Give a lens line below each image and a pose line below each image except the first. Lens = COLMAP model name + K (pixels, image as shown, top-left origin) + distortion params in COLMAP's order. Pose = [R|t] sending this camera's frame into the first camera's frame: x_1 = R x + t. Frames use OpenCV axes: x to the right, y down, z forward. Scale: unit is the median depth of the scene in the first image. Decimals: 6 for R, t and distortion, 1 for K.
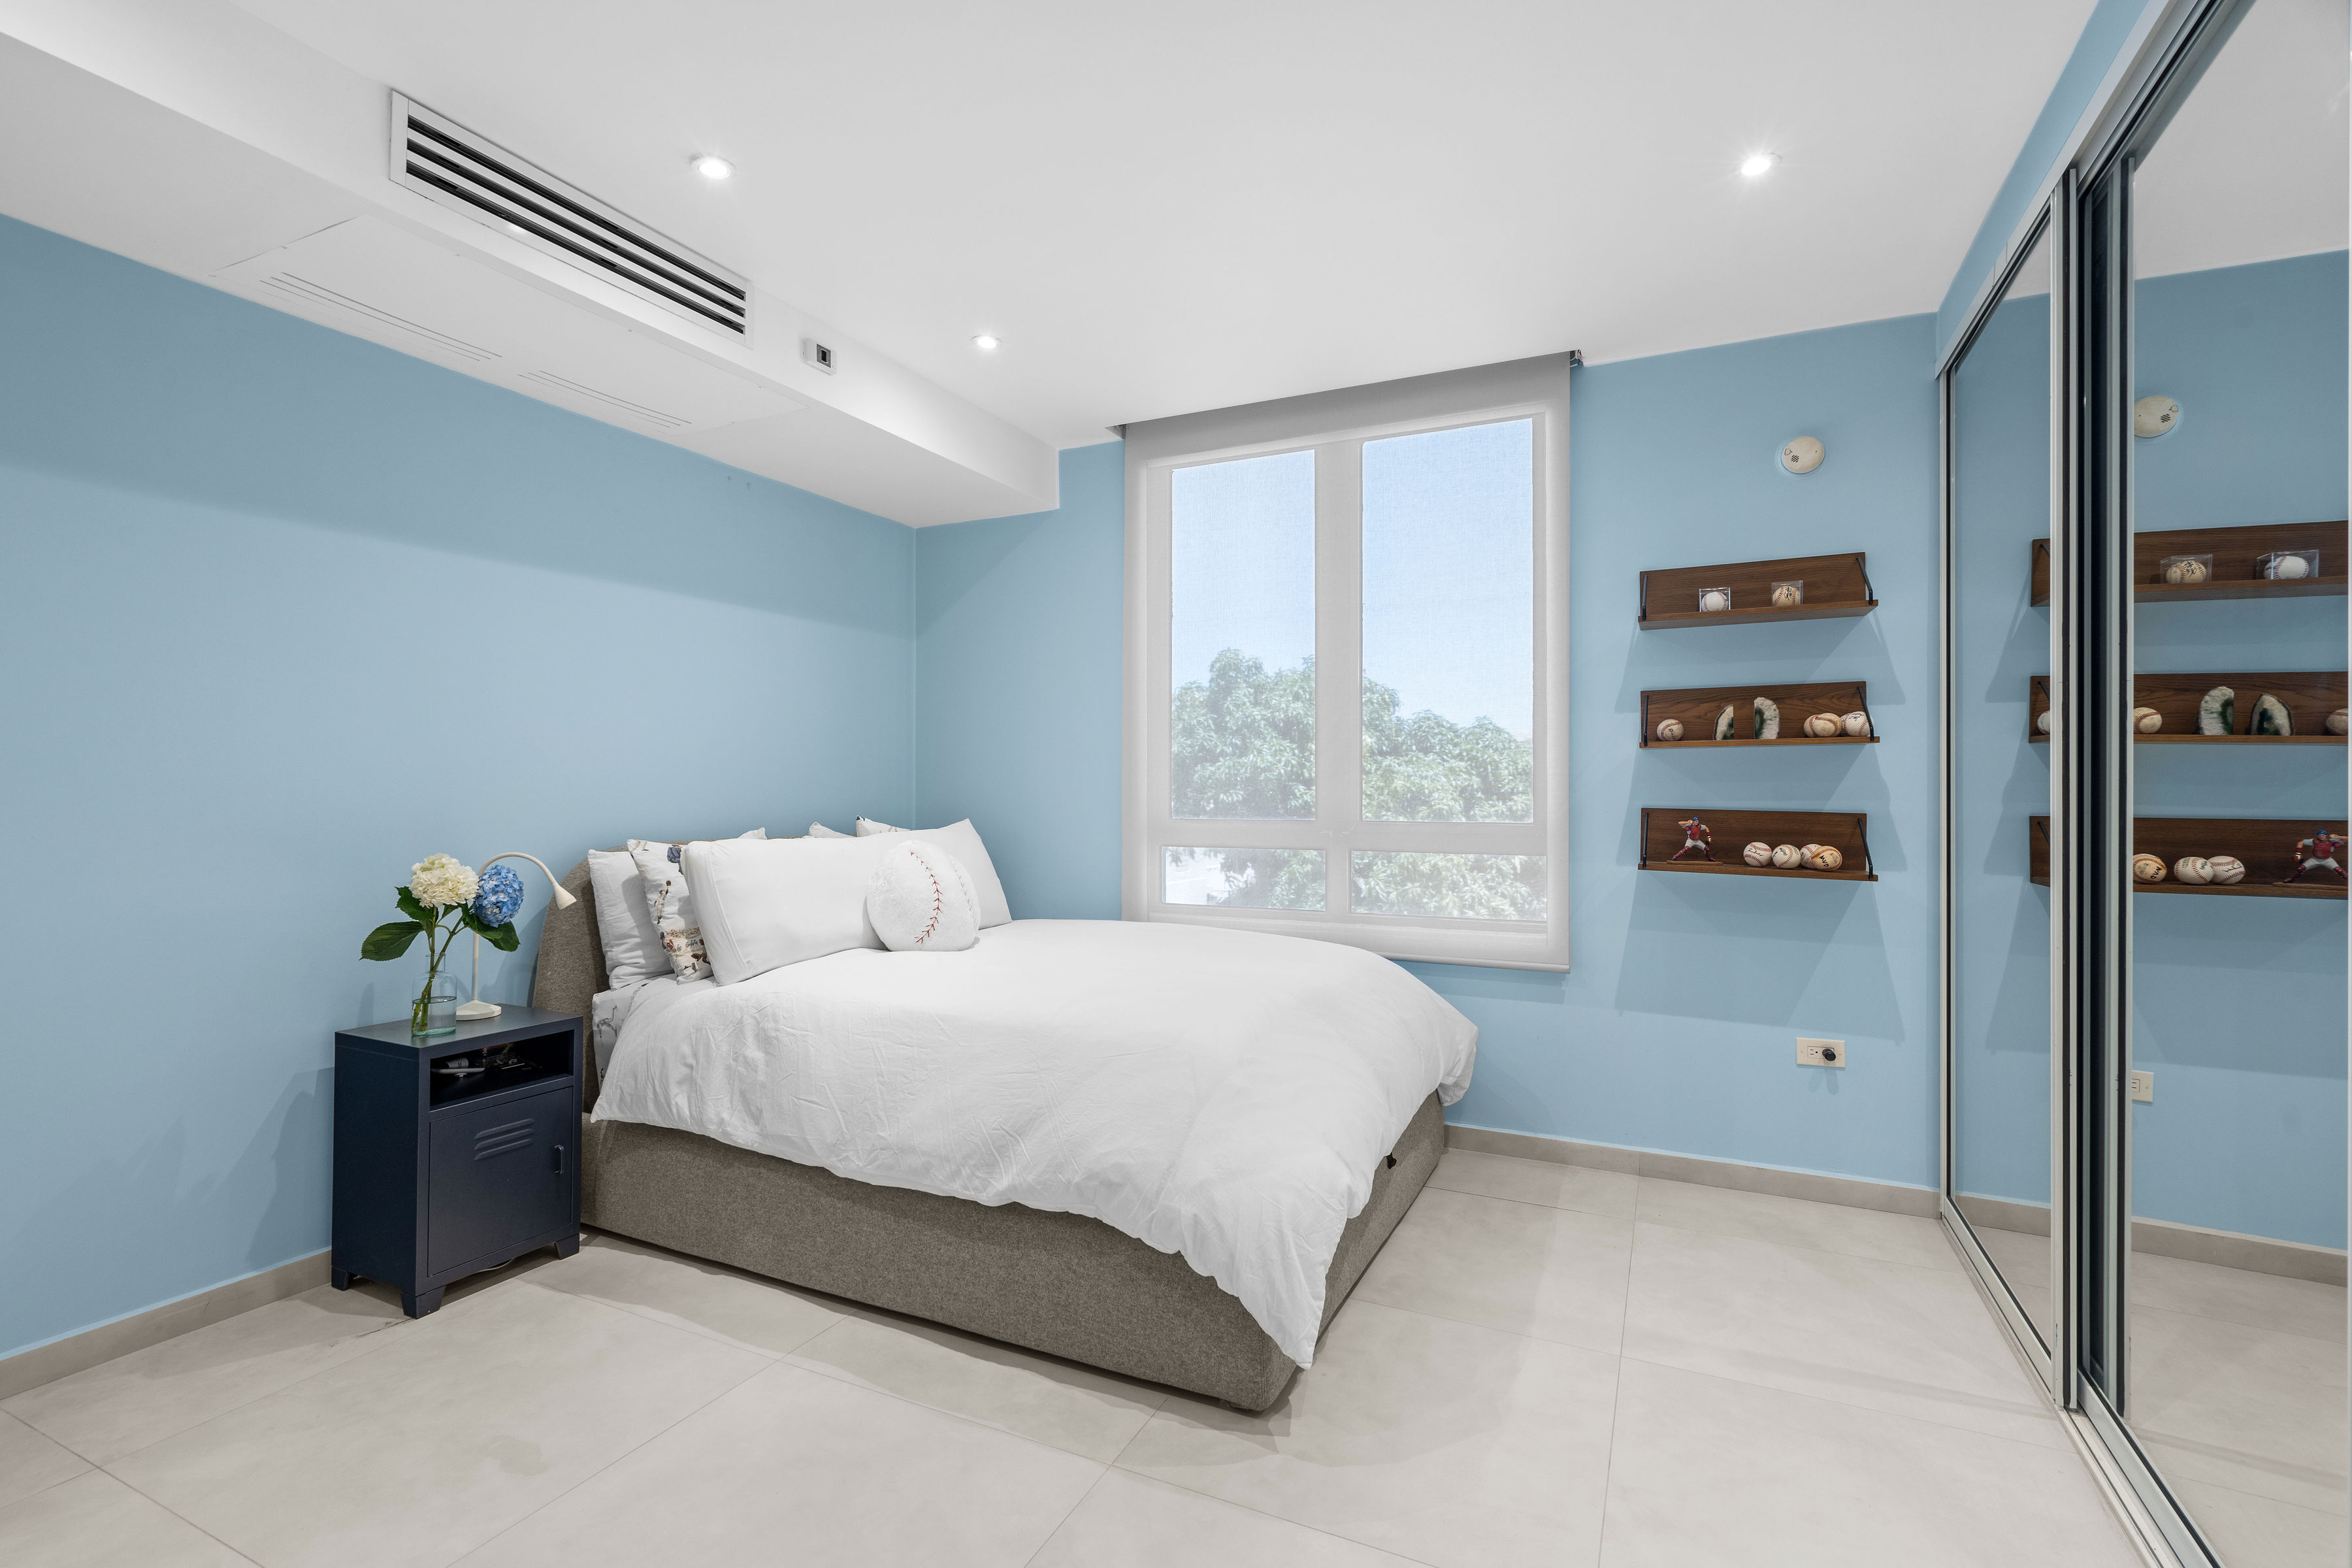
lens RADIAL K [[1088.7, 0, 1170.1], [0, 1088.7, 784.3], [0, 0, 1]] dist [-0.000691, 0.001000]
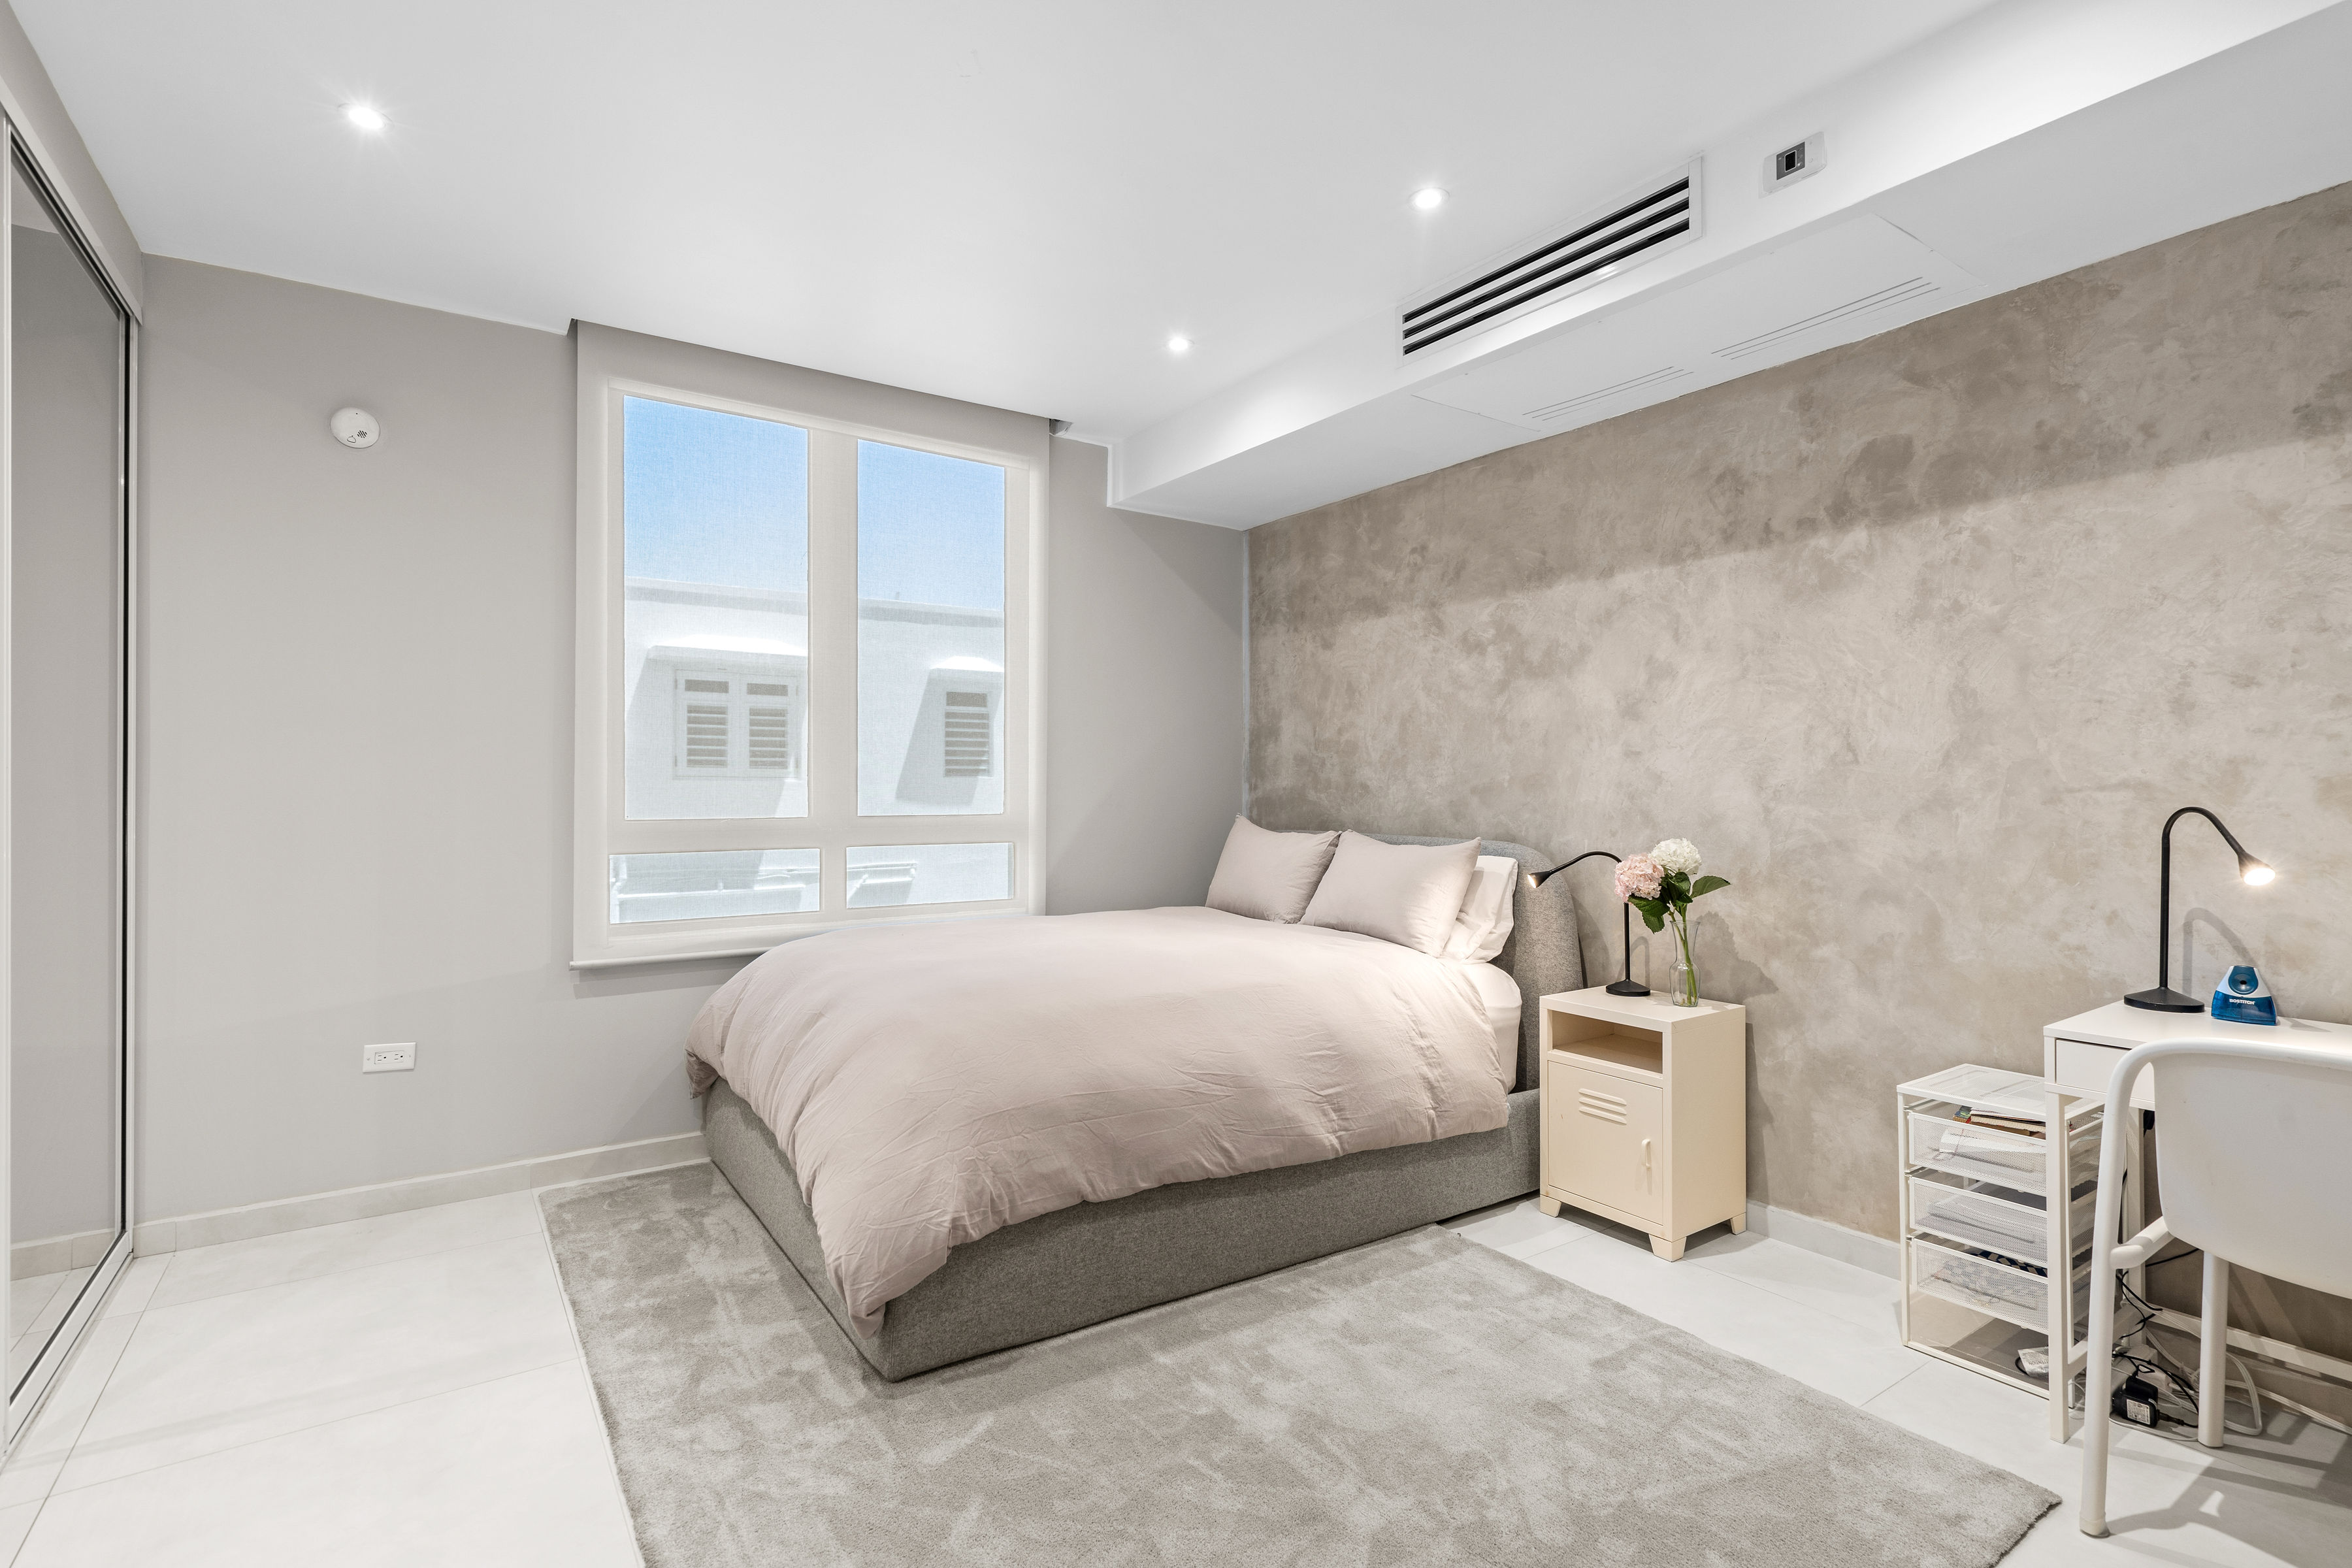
lens RADIAL K [[1088.7, 0, 1170.1], [0, 1088.7, 786.0], [0, 0, 1]] dist [-0.000691, 0.001000]
pose [[-0.502849, -0.001009, -0.864374, 0.520522], [0.002588, 0.999993, -0.002673, 0.009629], [0.864370, -0.003581, -0.502843, 1.077731]]
